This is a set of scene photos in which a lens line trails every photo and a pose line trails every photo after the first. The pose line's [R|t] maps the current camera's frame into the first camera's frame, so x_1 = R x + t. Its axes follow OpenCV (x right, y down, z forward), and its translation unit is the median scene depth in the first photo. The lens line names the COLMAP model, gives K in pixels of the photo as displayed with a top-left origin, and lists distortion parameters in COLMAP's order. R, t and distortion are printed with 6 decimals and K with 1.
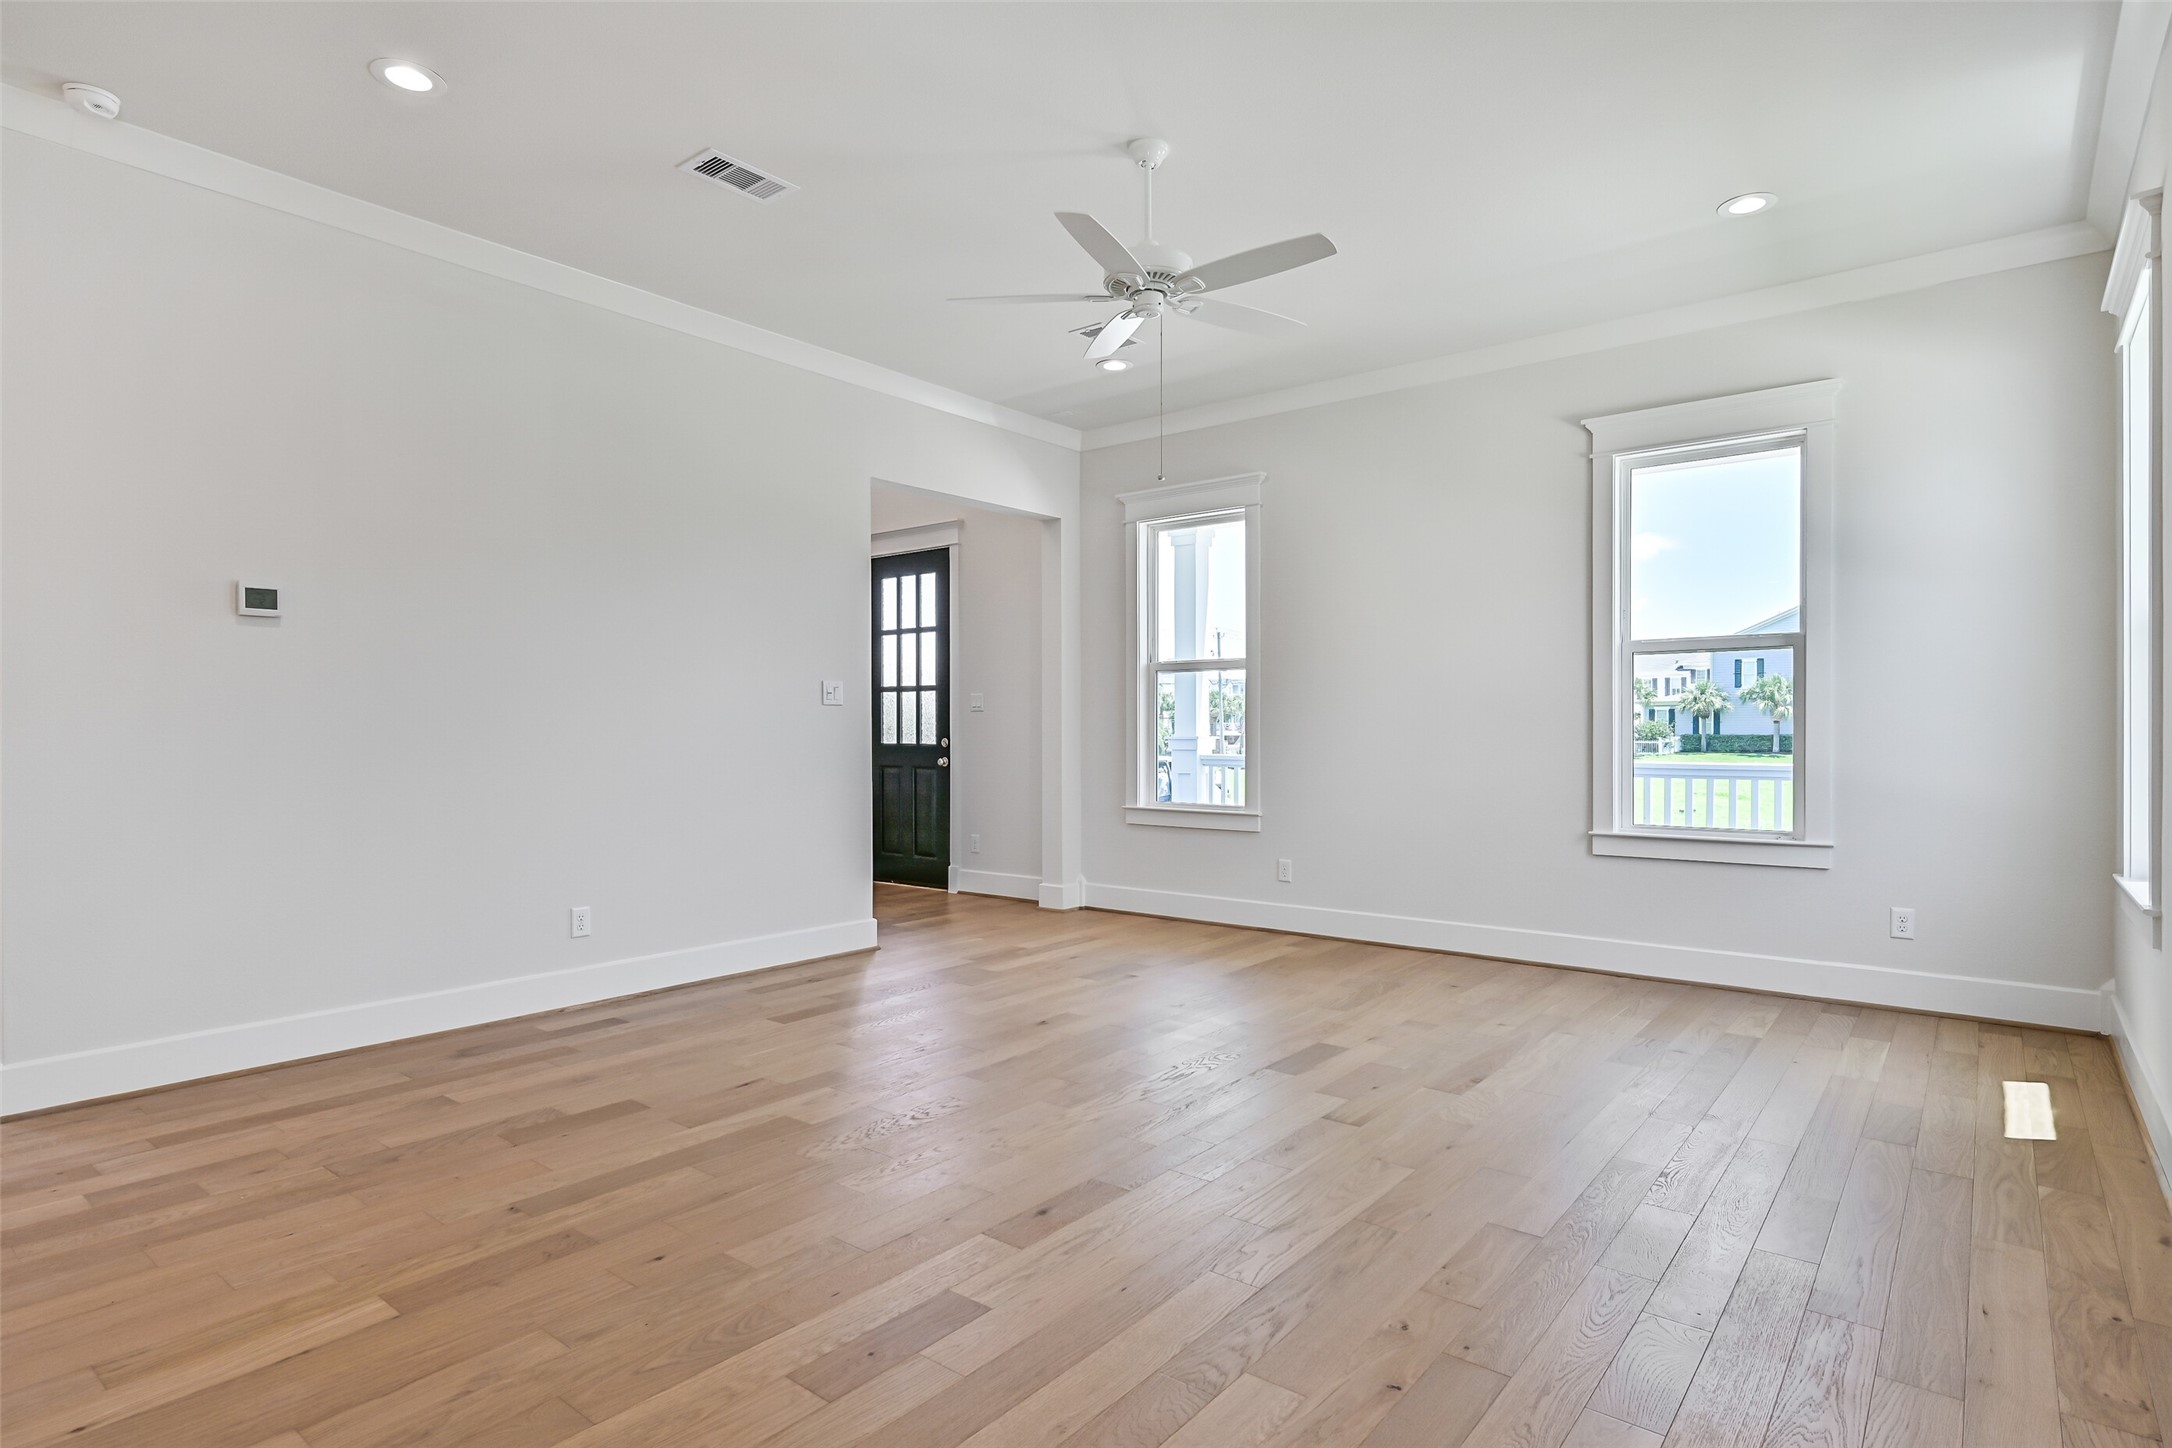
lens RADIAL K [[1134.7, 0, 1096.3], [0, 1134.7, 735.7], [0, 0, 1]] dist [-0.001730, -0.000169]
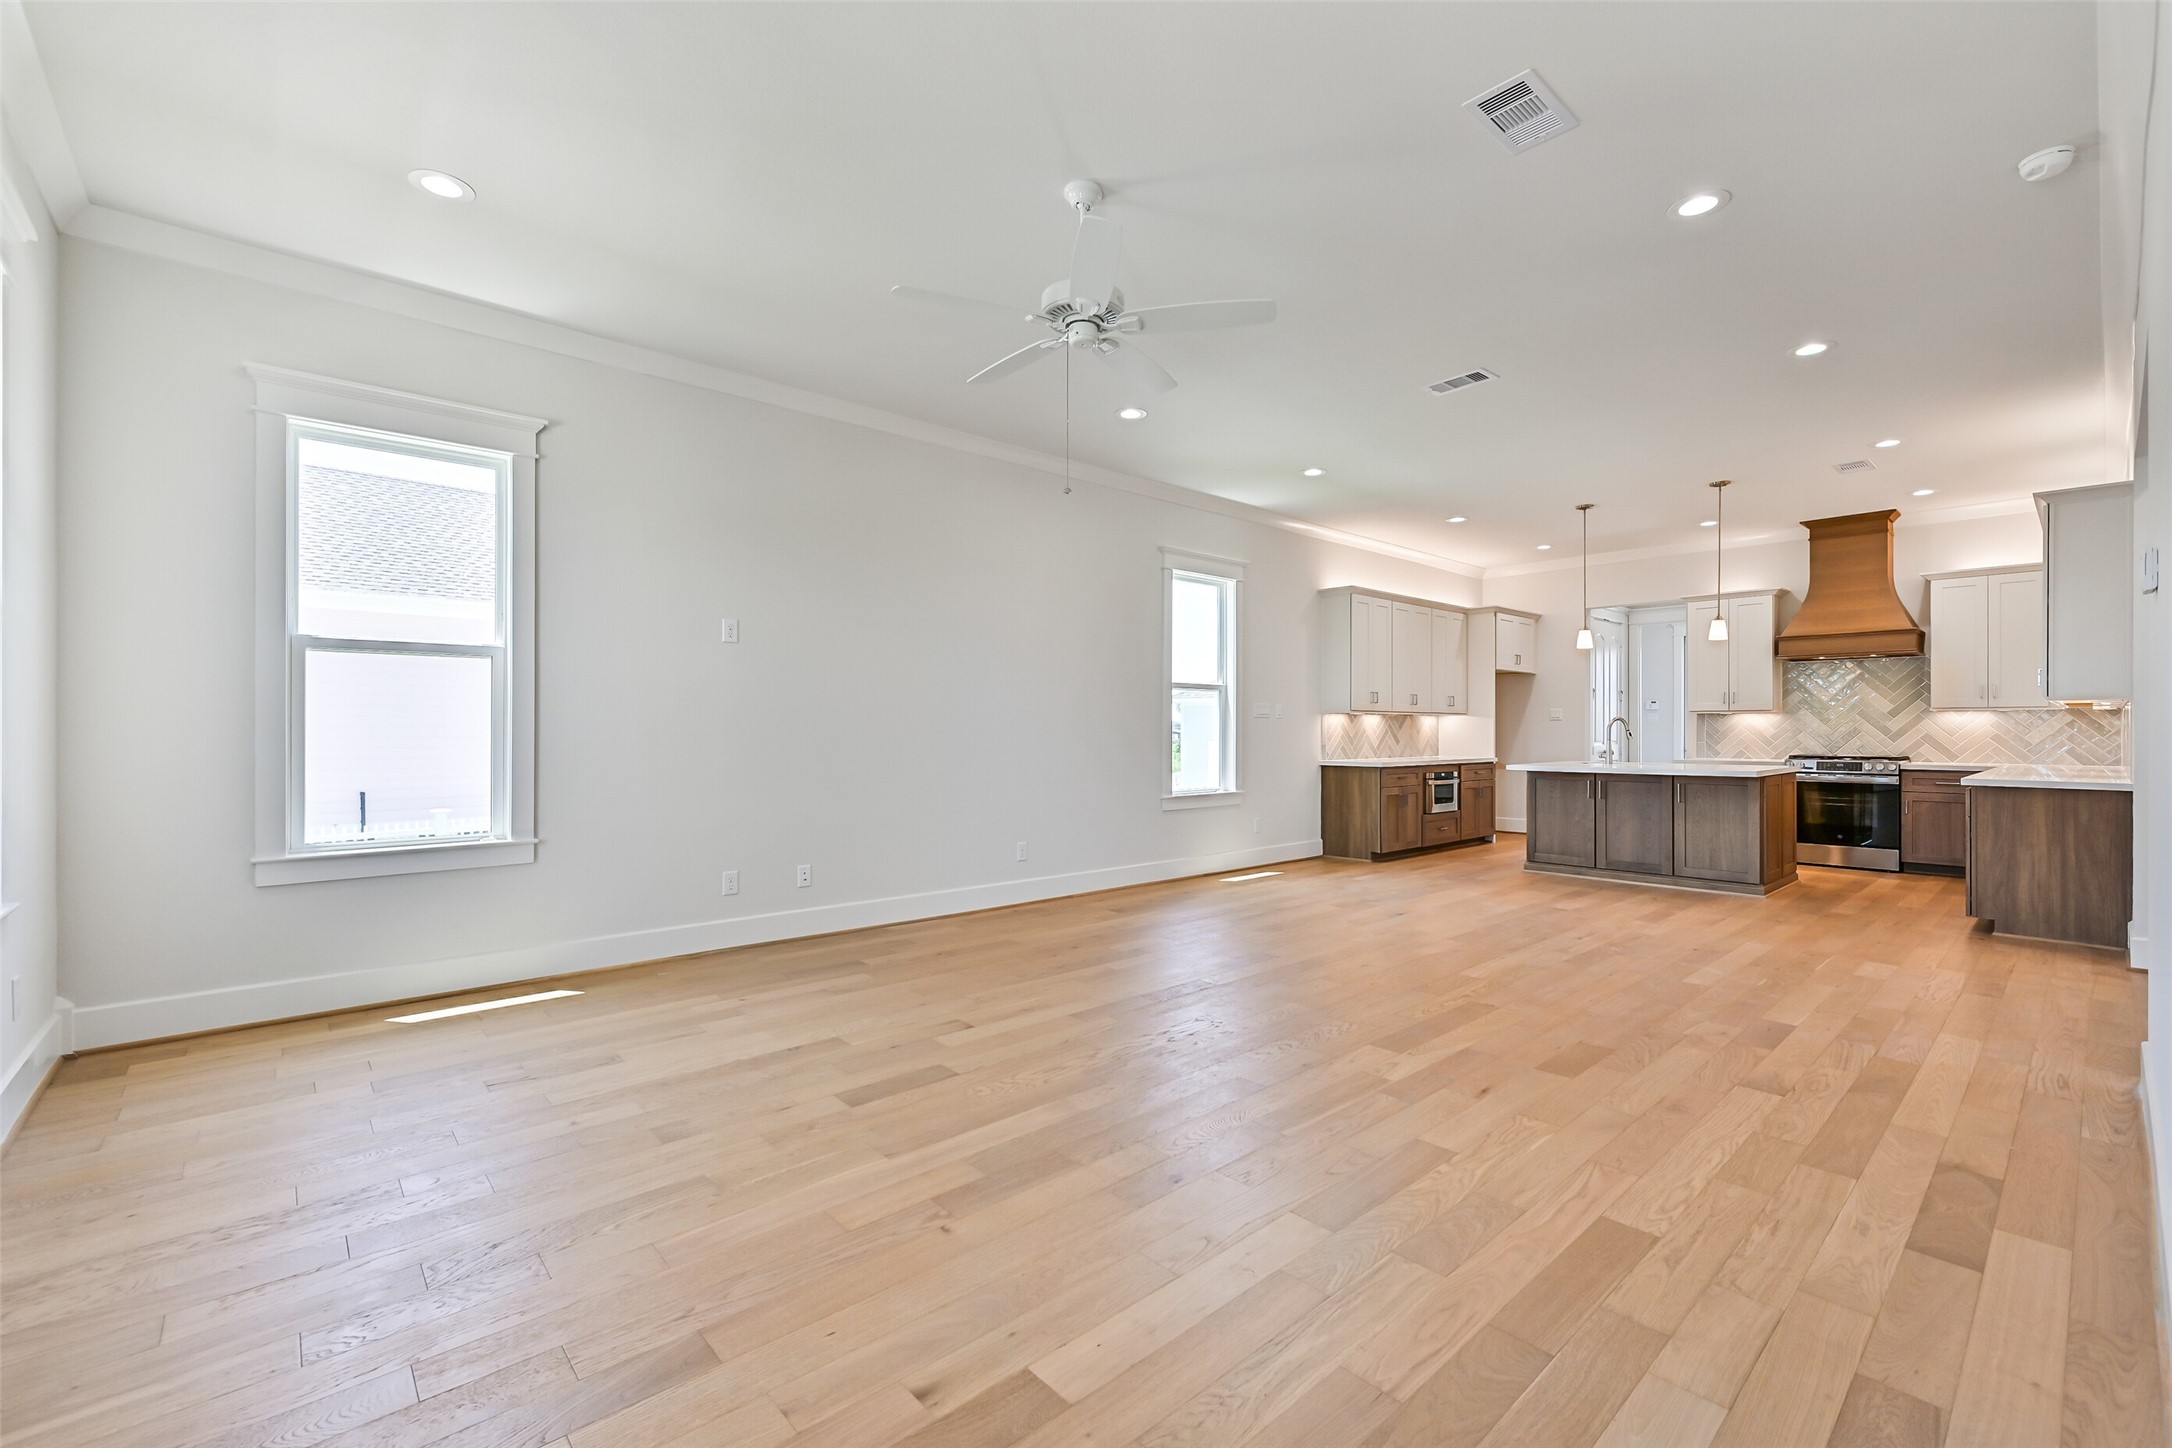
lens RADIAL K [[912.9, 0, 1096.7], [0, 912.9, 728.6], [0, 0, 1]] dist [0.000426, 0.000163]
pose [[-0.986042, 0.002397, 0.166479, -0.083679], [0.002867, 0.999993, 0.002583, -0.009296], [-0.166471, 0.003024, -0.986042, 1.419087]]
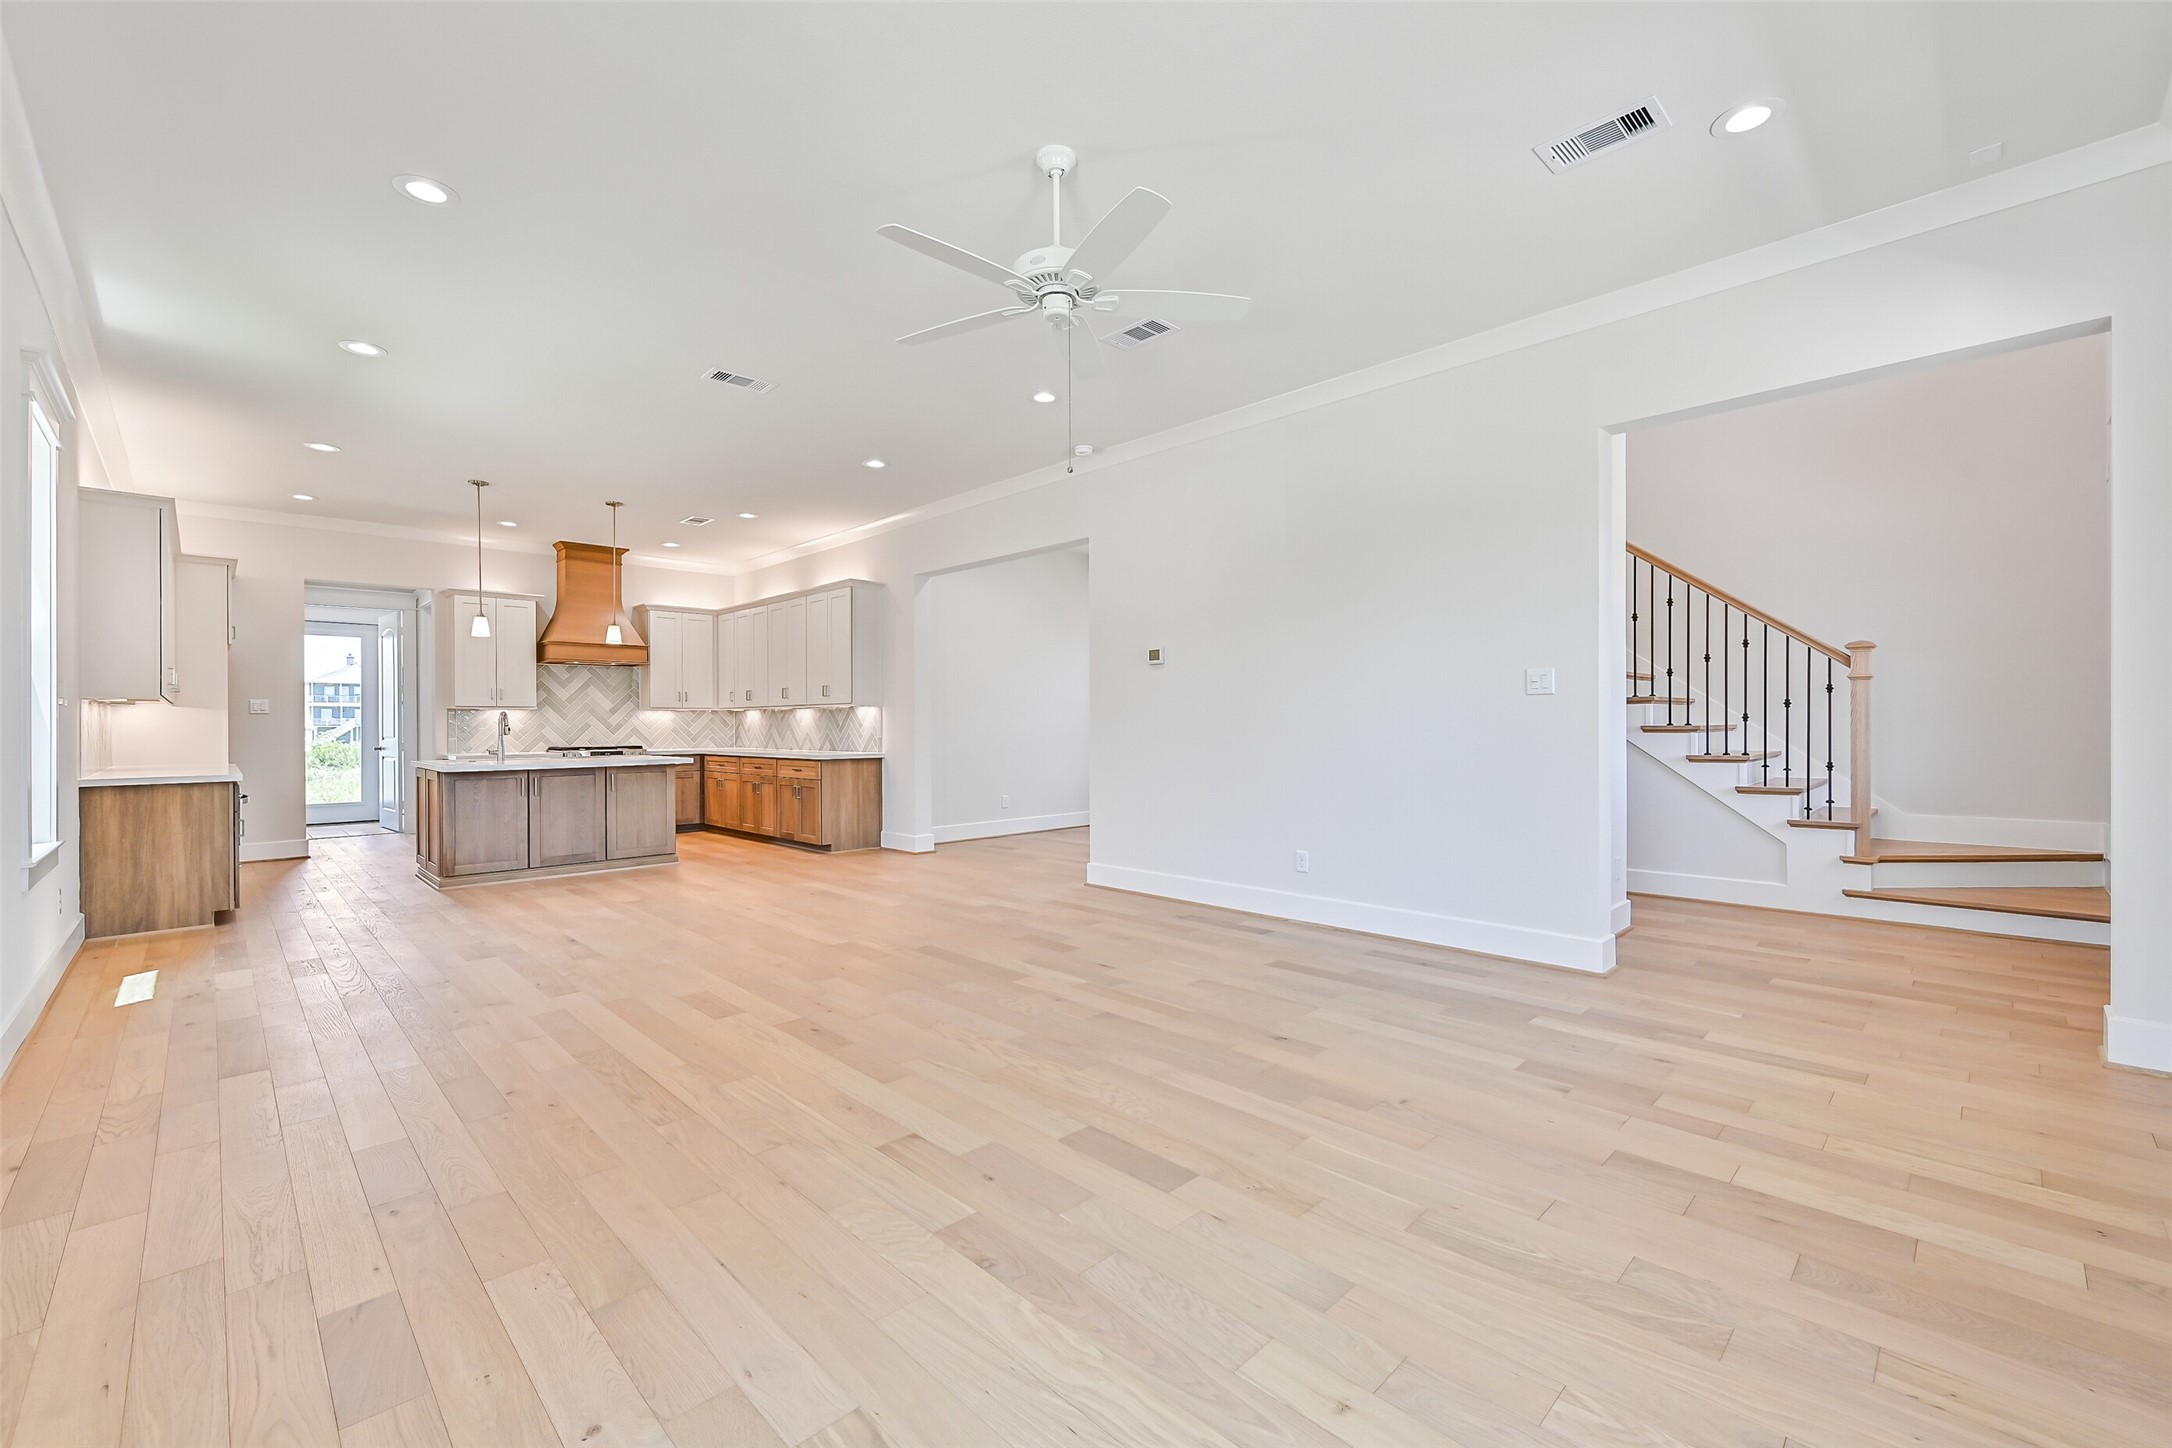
lens RADIAL K [[900.8, 0, 1094.5], [0, 900.8, 724.8], [0, 0, 1]] dist [0.001828, -0.000082]
pose [[-0.123218, 0.005776, -0.992363, 0.652195], [0.001489, 0.999983, 0.005635, -0.008006], [0.992379, -0.000783, -0.123224, 0.872169]]
